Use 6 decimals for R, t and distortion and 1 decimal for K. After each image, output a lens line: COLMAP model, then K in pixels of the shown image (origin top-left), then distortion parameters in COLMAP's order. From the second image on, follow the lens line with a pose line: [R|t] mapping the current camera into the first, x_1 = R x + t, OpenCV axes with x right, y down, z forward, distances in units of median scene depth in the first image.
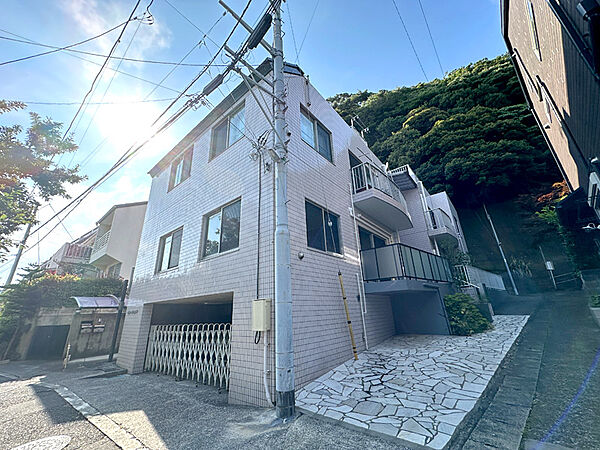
lens RADIAL K [[238.8, 0, 300.0], [0, 238.8, 225.0], [0, 0, 1]] dist [-0.002200, 0.000185]
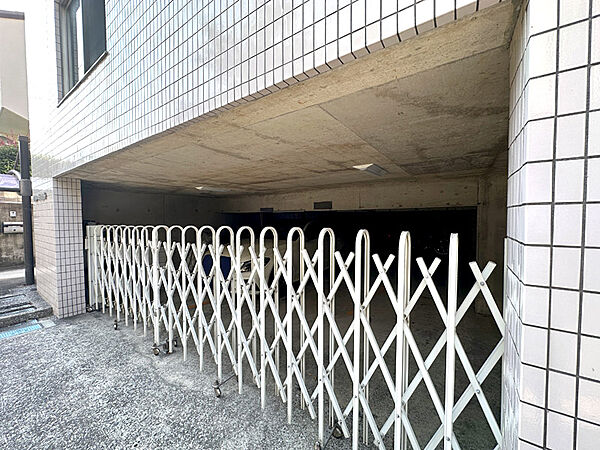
lens RADIAL K [[238.8, 0, 300.0], [0, 238.8, 225.0], [0, 0, 1]] dist [-0.002200, 0.000185]
pose [[0.995580, 0.026257, 0.090176, -0.269836], [-0.058492, 0.924538, 0.376574, 0.237983], [-0.073483, -0.380184, 0.921987, 0.584917]]
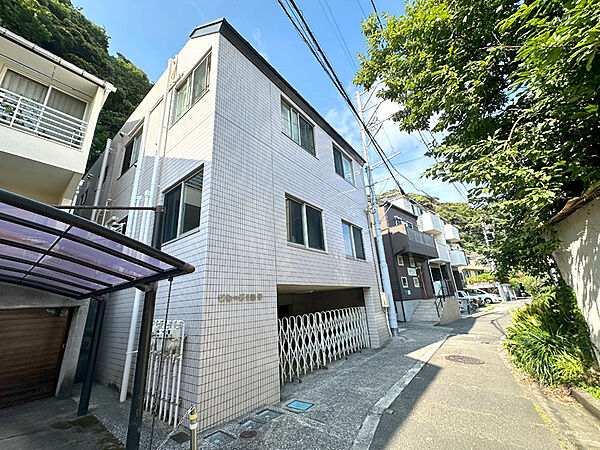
lens RADIAL K [[238.8, 0, 300.0], [0, 238.8, 225.0], [0, 0, 1]] dist [-0.002200, 0.000185]
pose [[-0.023997, 0.333709, 0.942371, -1.410941], [-0.293256, 0.898824, -0.325756, 0.400286], [-0.955733, -0.284173, 0.076293, 1.020695]]
